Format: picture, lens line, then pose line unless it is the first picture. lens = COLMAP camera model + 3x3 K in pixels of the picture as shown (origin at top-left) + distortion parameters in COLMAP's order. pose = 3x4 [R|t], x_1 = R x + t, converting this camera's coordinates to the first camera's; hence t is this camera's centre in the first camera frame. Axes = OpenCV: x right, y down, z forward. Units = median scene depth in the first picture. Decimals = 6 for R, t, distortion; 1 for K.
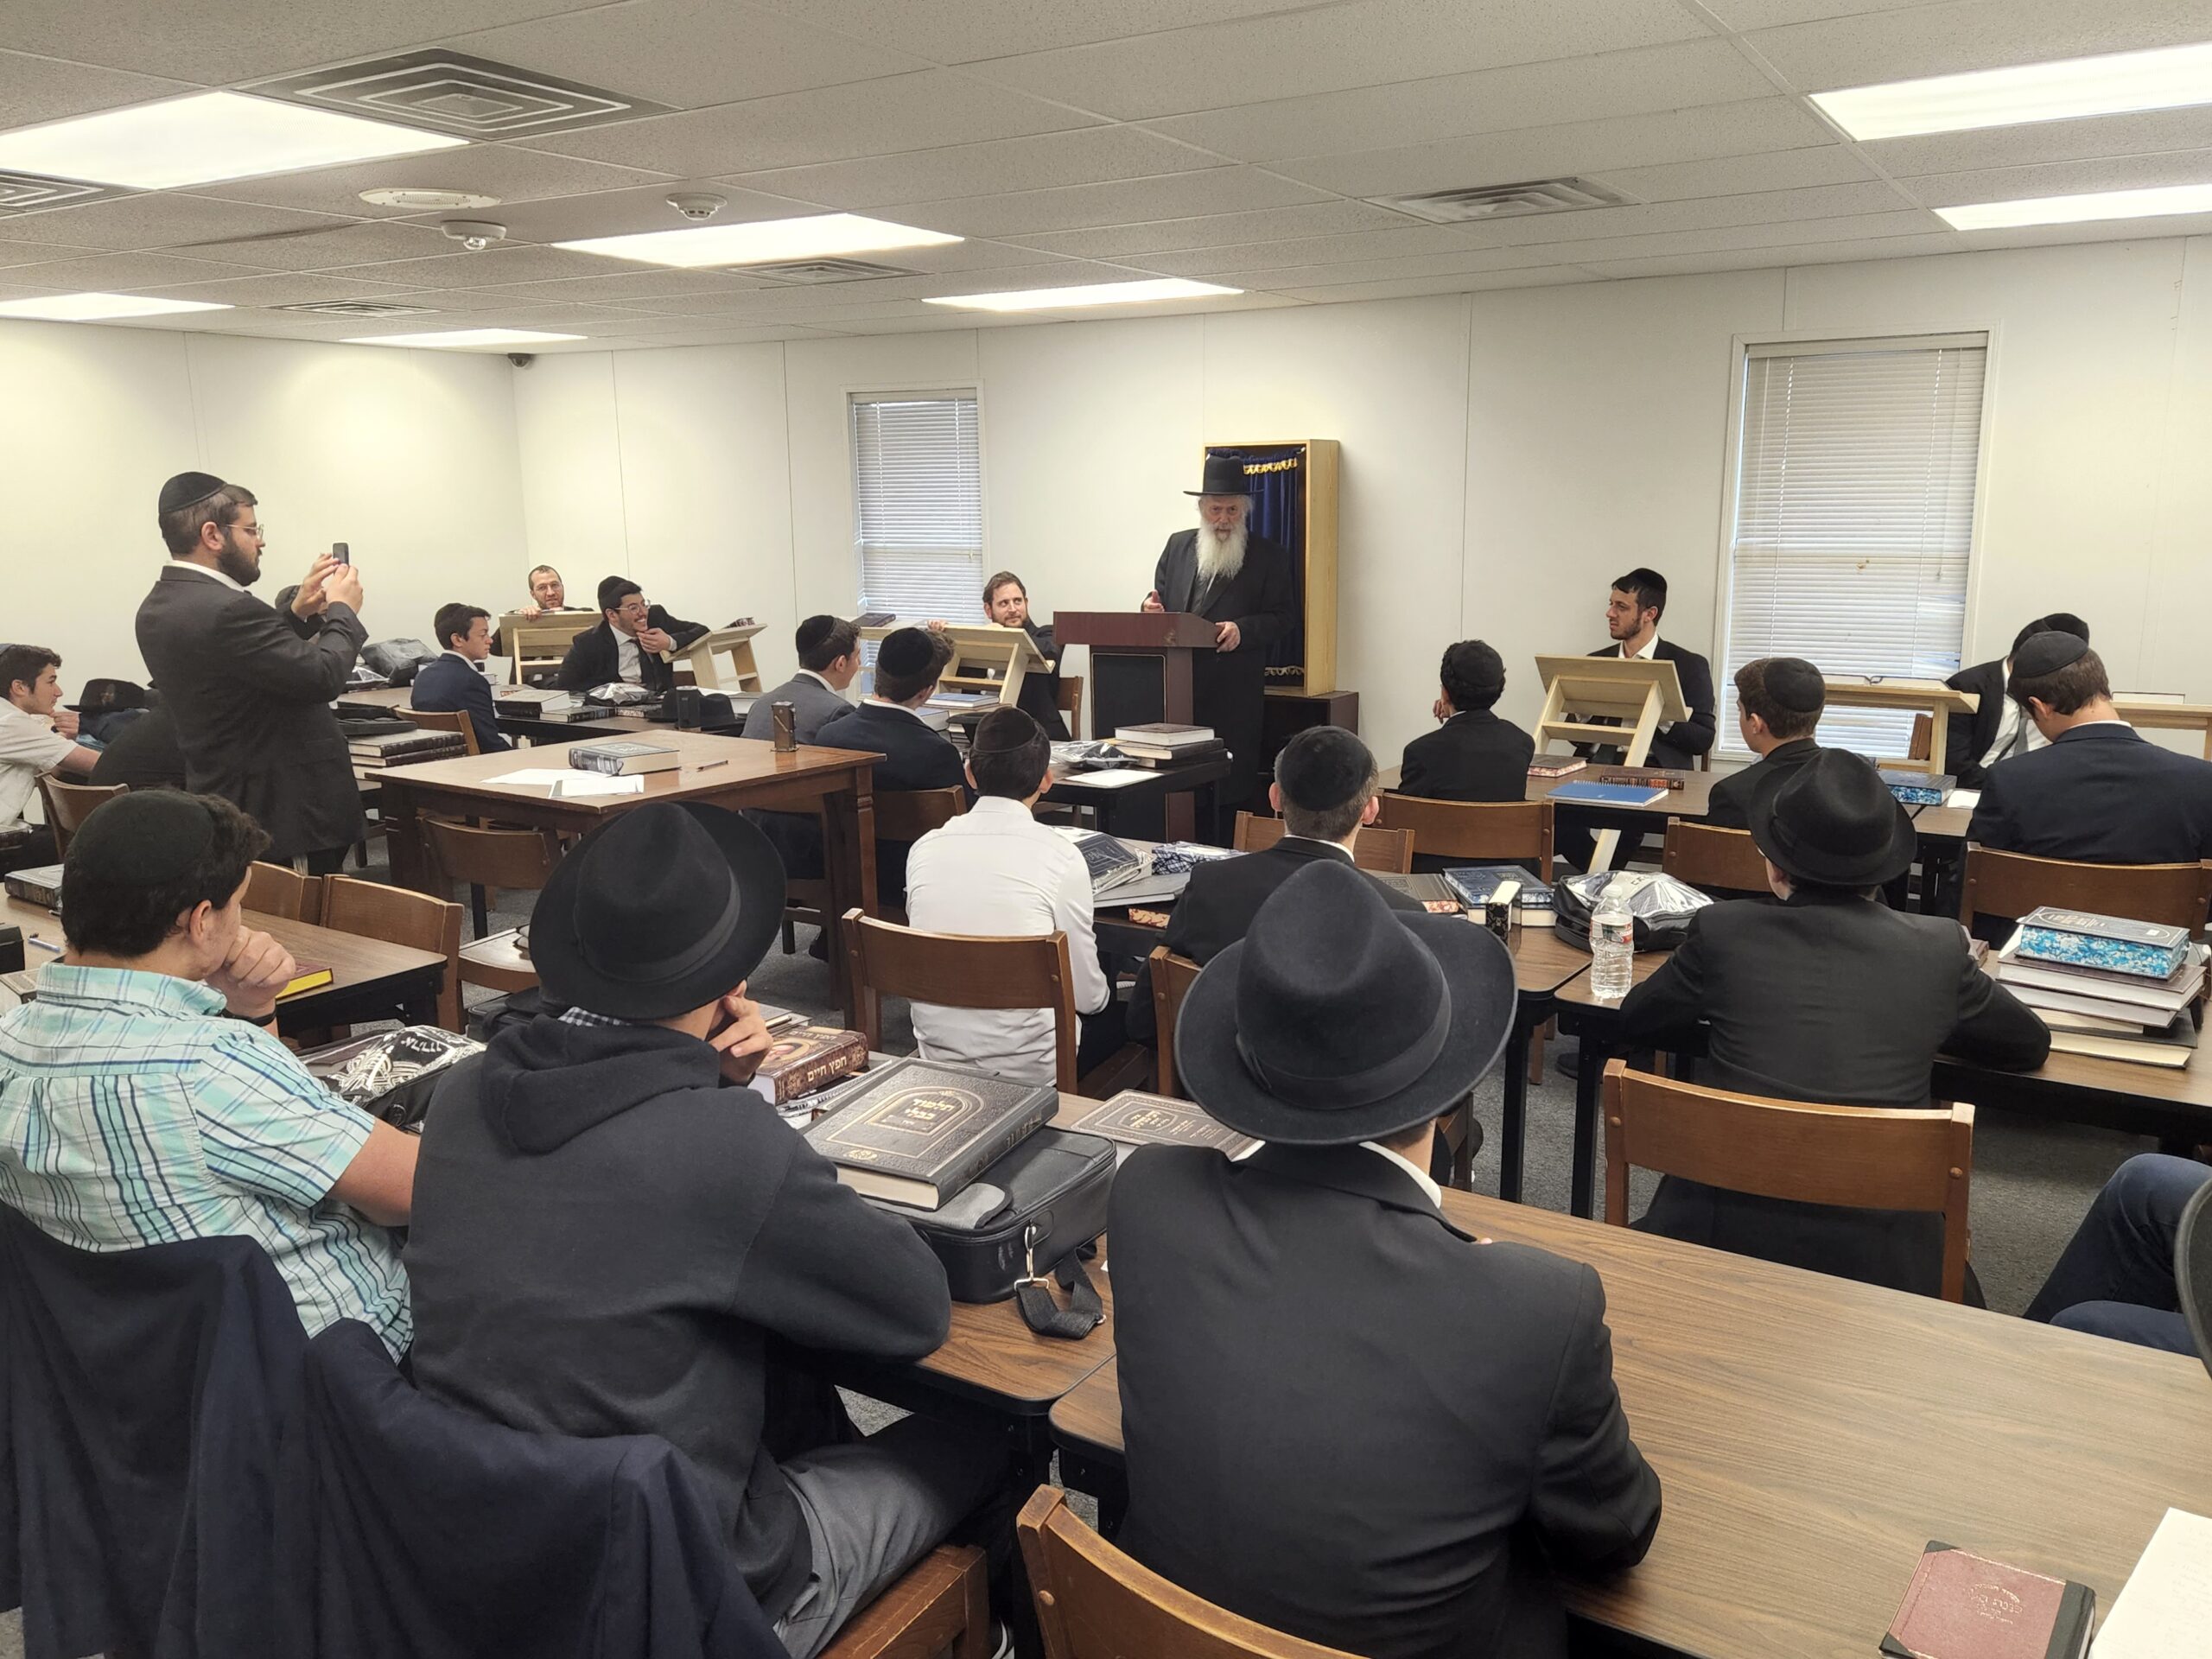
lens RADIAL K [[1819.9, 0, 1061.5], [0, 1819.9, 823.2], [0, 0, 1]] dist [0.091829, -0.082507]
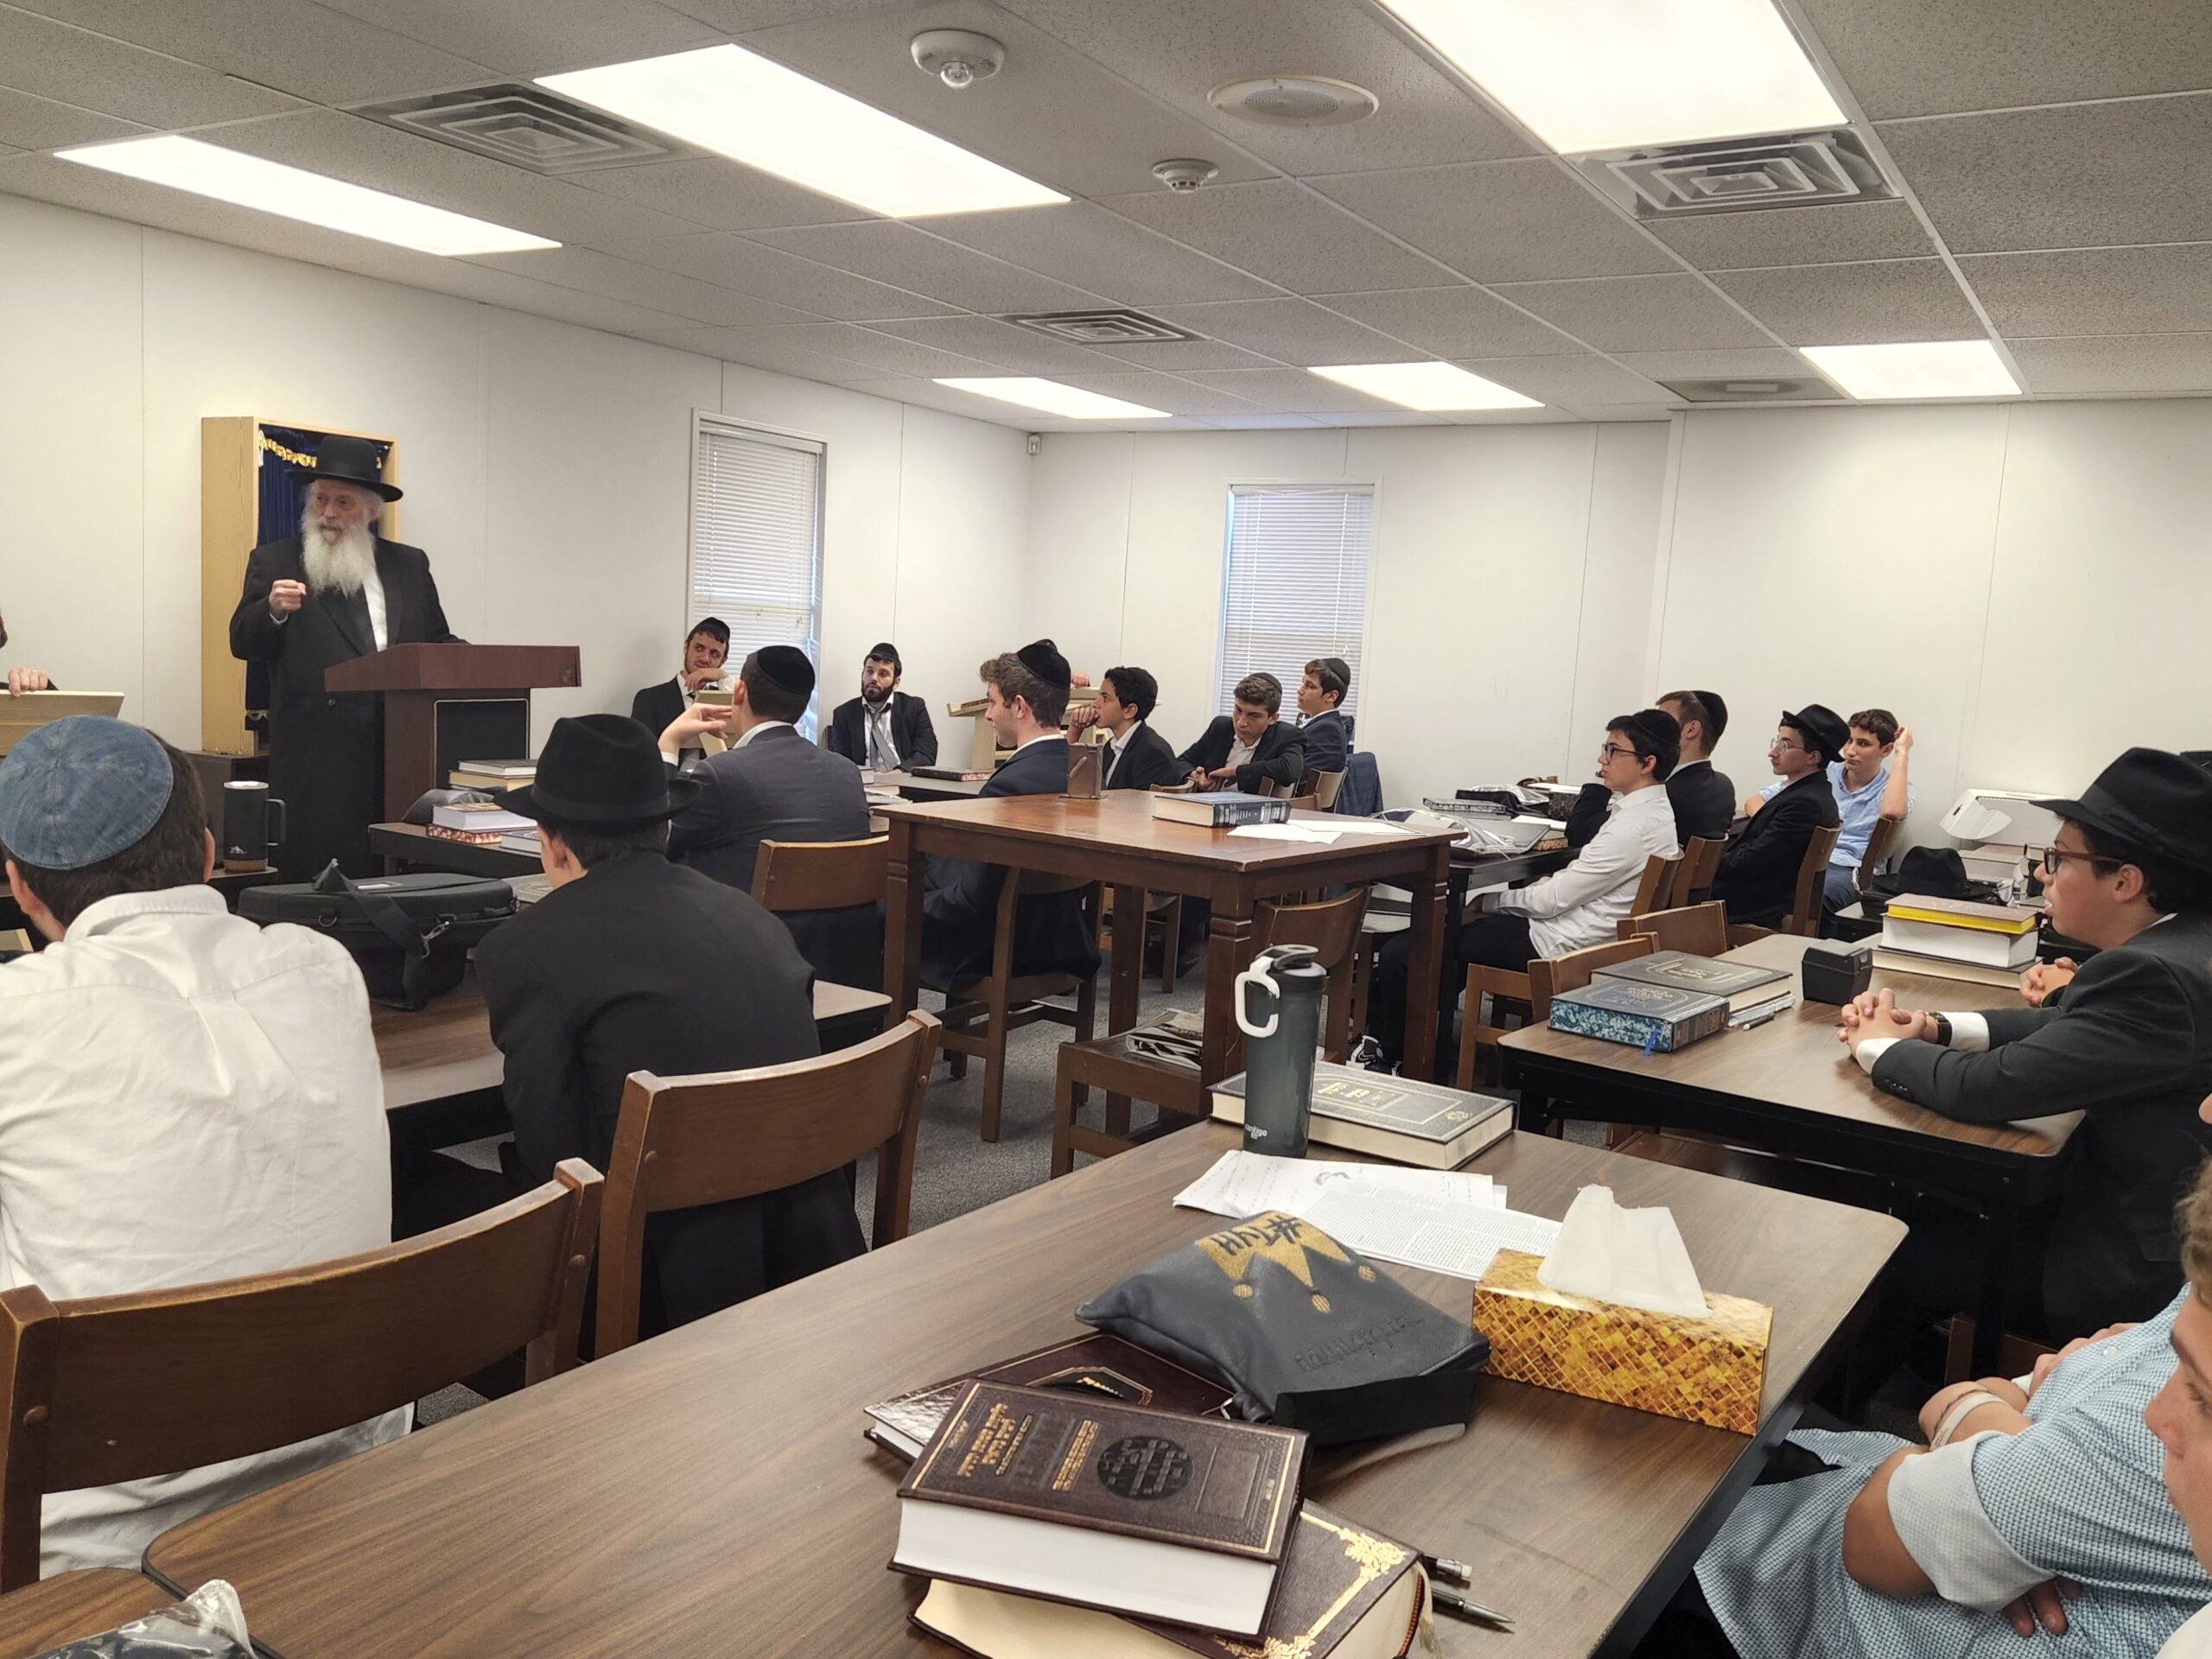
lens RADIAL K [[1716.8, 0, 1118.3], [0, 1716.8, 808.4], [0, 0, 1]] dist [0.110006, -0.118133]
pose [[-0.027215, -0.091028, 0.995476, -0.717683], [0.123411, 0.987921, 0.093711, -0.084762], [-0.991982, 0.125403, -0.015653, 0.762356]]
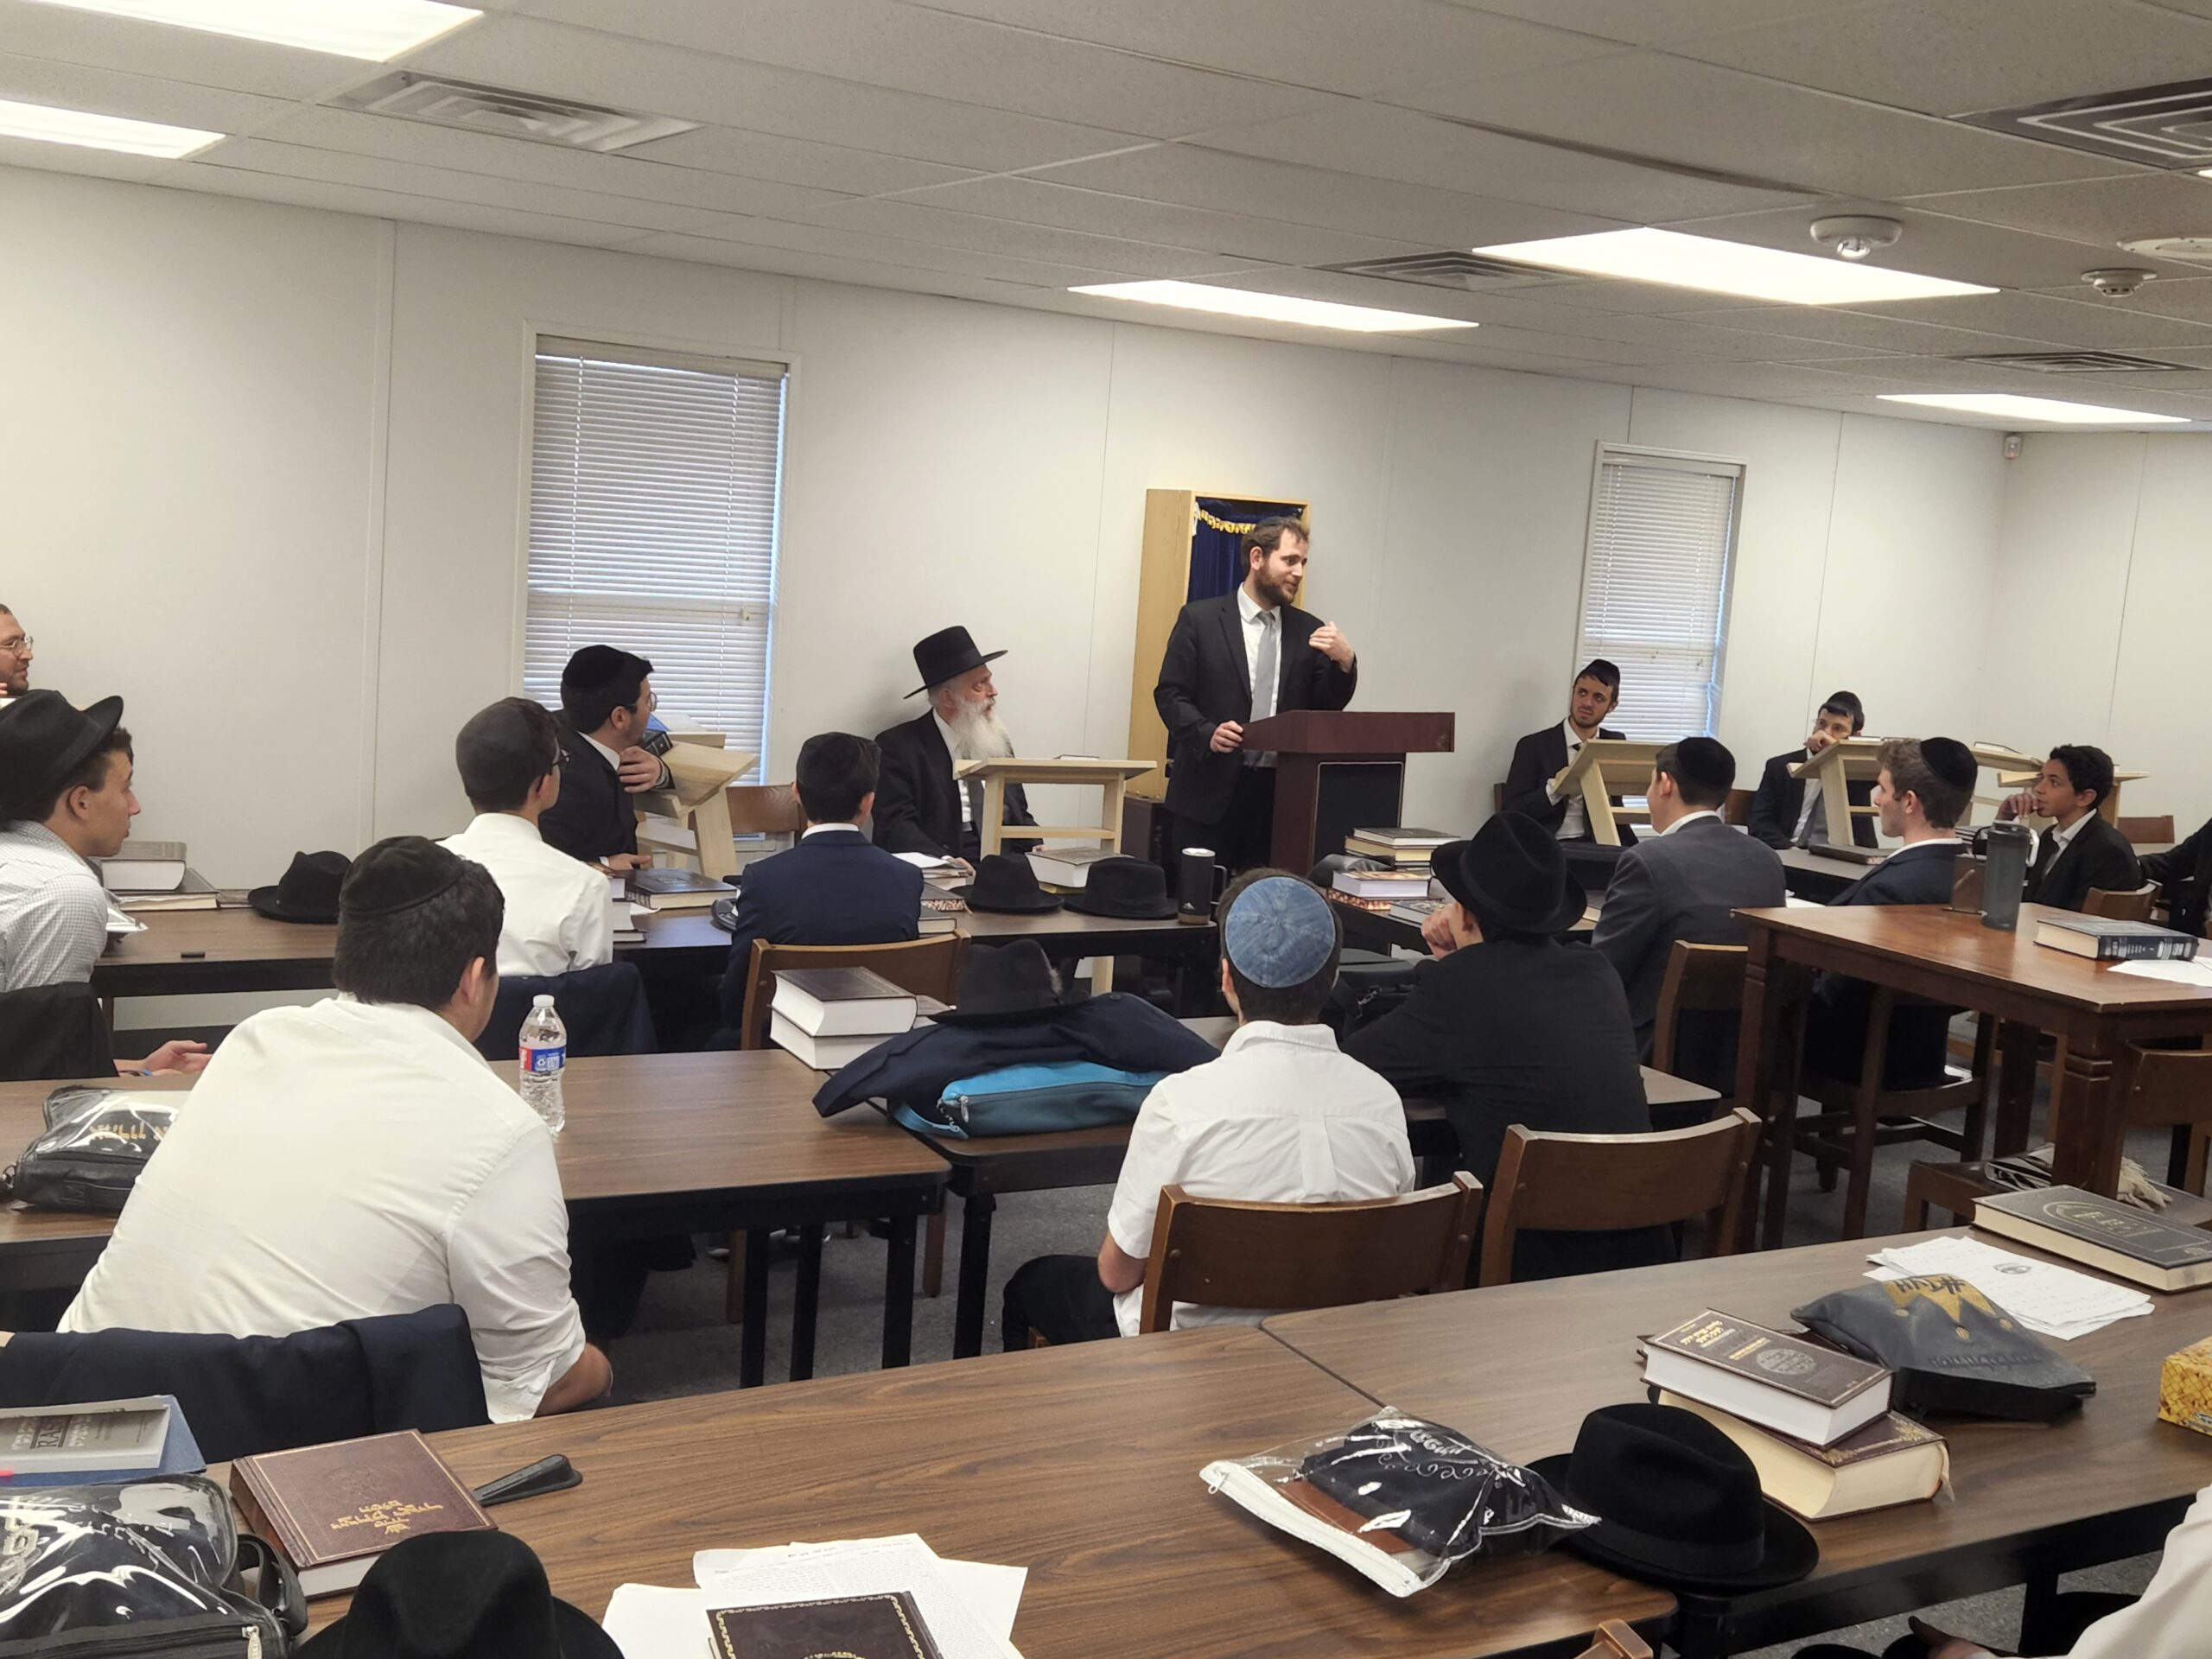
lens RADIAL K [[2227.1, 0, 1098.9], [0, 2227.1, 784.6], [0, 0, 1]] dist [0.130576, -0.190833]
pose [[0.414107, -0.060216, 0.908234, -0.921406], [0.089836, 0.995642, 0.025050, -0.120652], [-0.905784, 0.071218, 0.417712, 0.710030]]
